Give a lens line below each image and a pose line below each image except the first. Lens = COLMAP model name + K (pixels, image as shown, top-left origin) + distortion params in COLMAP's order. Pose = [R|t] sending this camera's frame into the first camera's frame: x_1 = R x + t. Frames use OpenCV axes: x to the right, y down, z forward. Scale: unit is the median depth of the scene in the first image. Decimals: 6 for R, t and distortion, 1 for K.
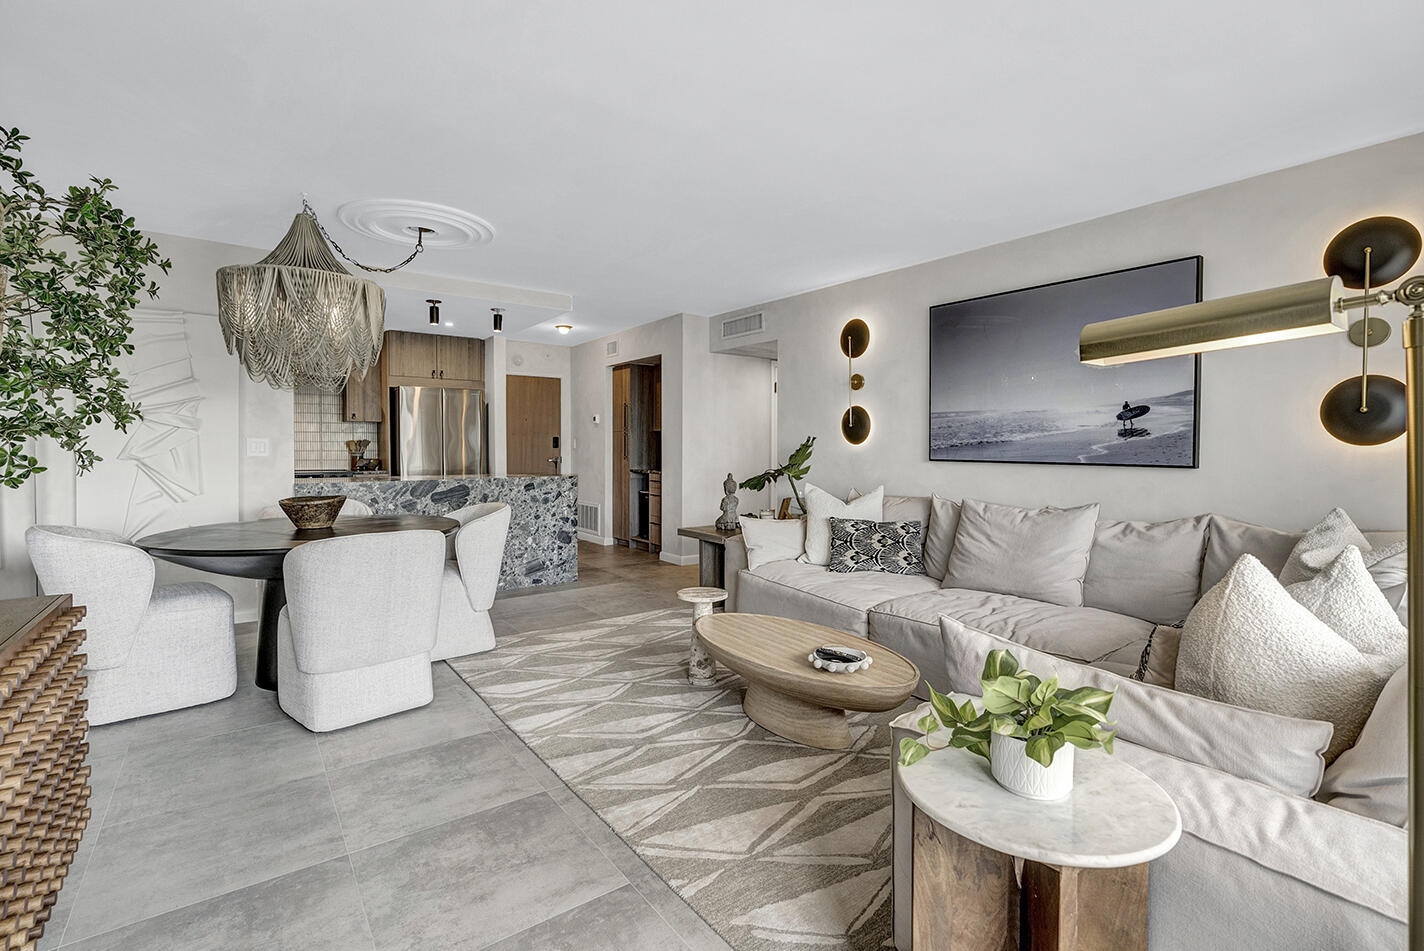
lens RADIAL K [[652.2, 0, 715.7], [0, 652.2, 468.4], [0, 0, 1]] dist [-0.008687, 0.001124]
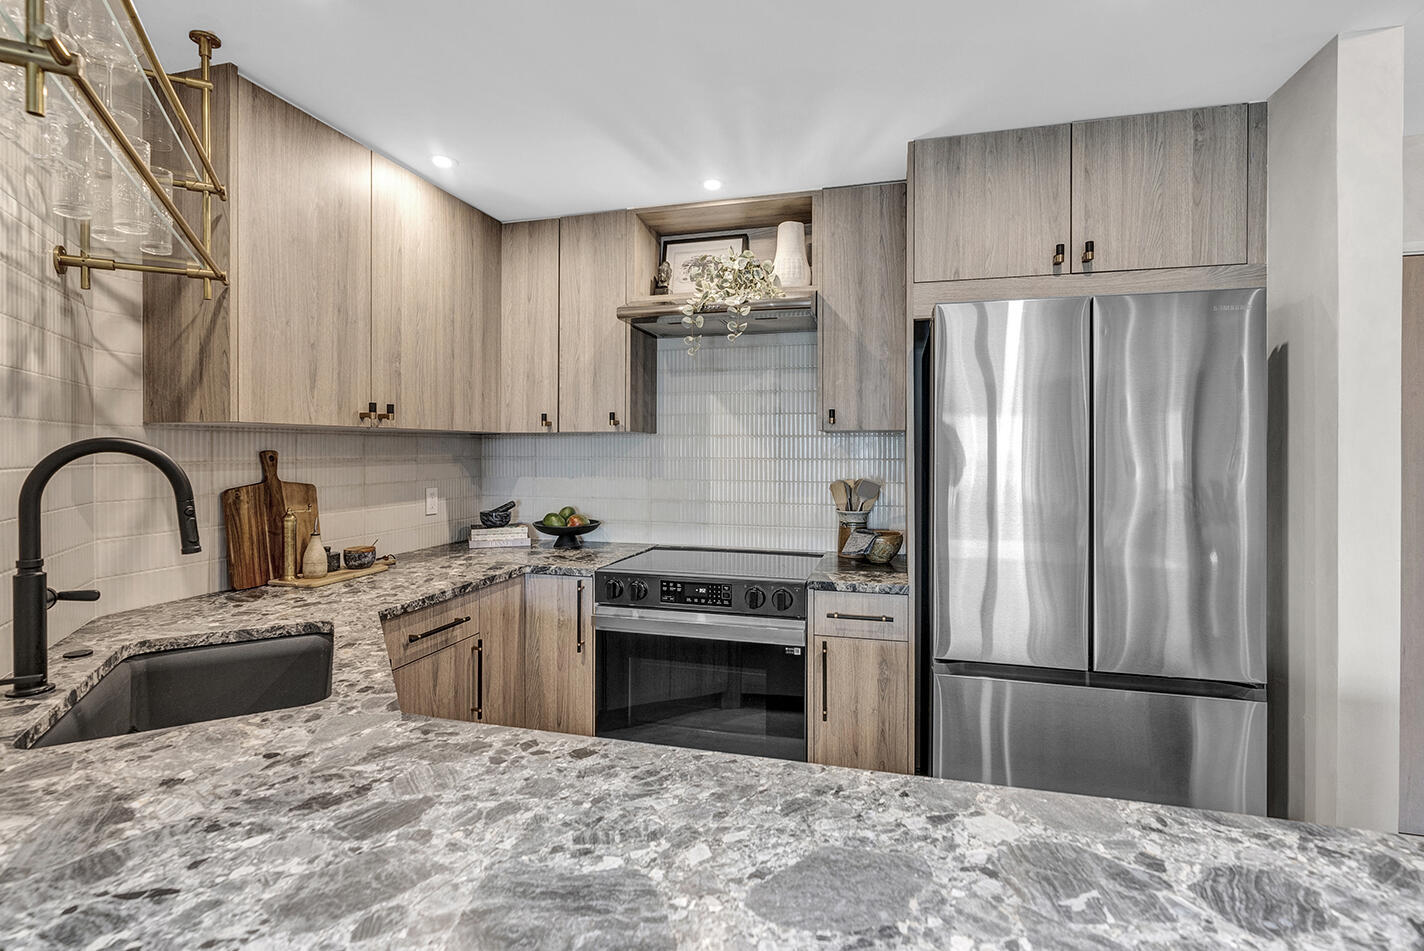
lens RADIAL K [[661.7, 0, 716.5], [0, 661.7, 450.1], [0, 0, 1]] dist [-0.016923, 0.000265]
pose [[0.630412, 0.000502, -0.776261, -0.529511], [-0.026487, 0.999431, -0.020863, -0.090271], [0.775809, 0.033713, 0.630066, 1.224422]]
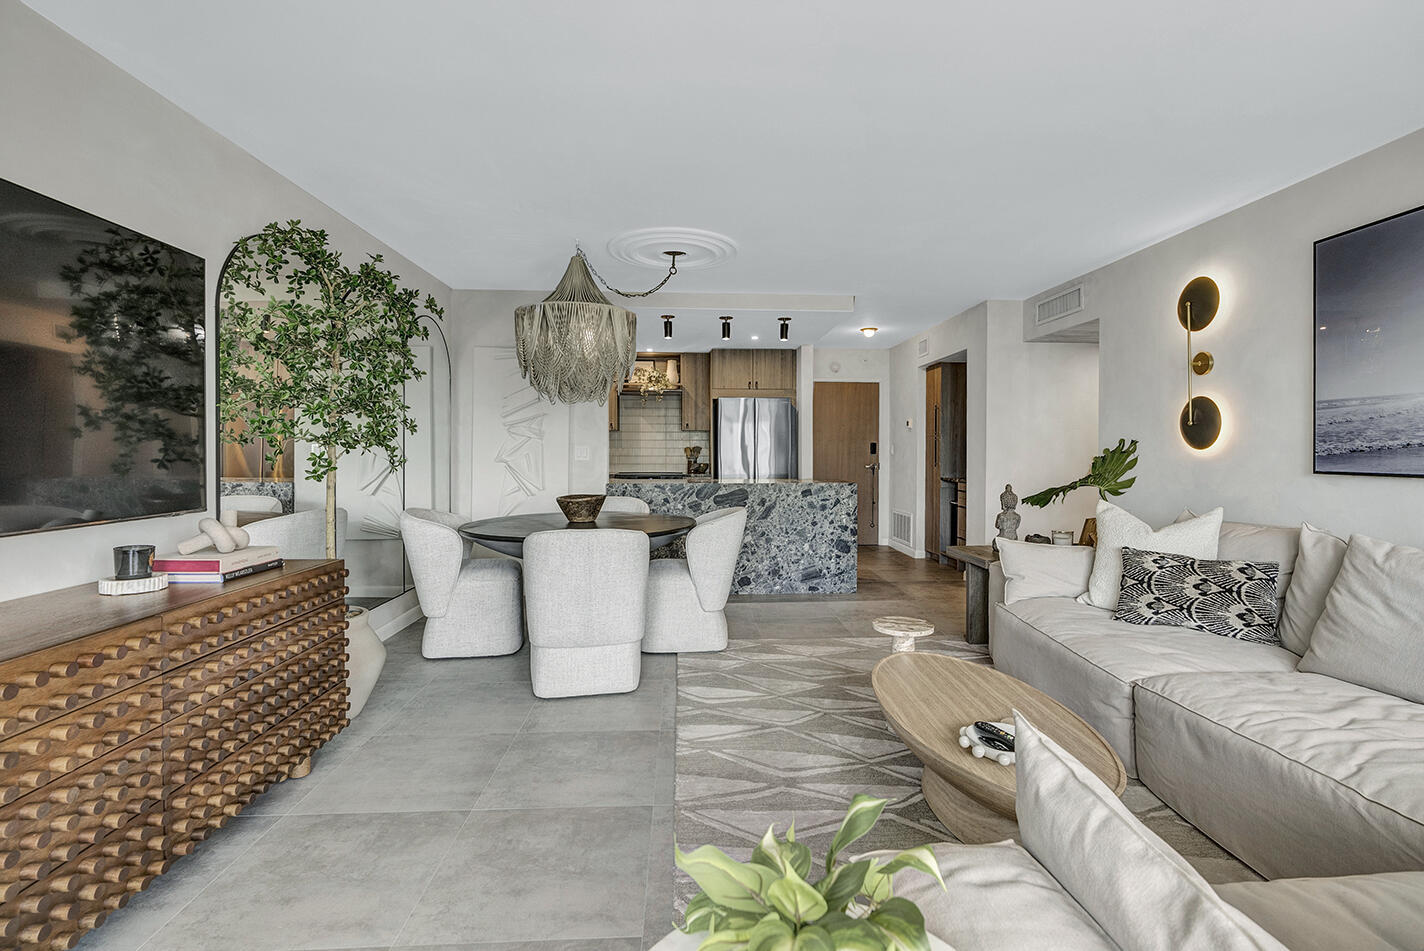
lens RADIAL K [[648.3, 0, 715.2], [0, 648.3, 462.2], [0, 0, 1]] dist [-0.008543, 0.003242]
pose [[0.838552, 0.007713, -0.544767, 0.181932], [-0.017955, 0.999748, -0.013484, -0.003509], [0.544526, 0.021088, 0.838479, 0.121856]]
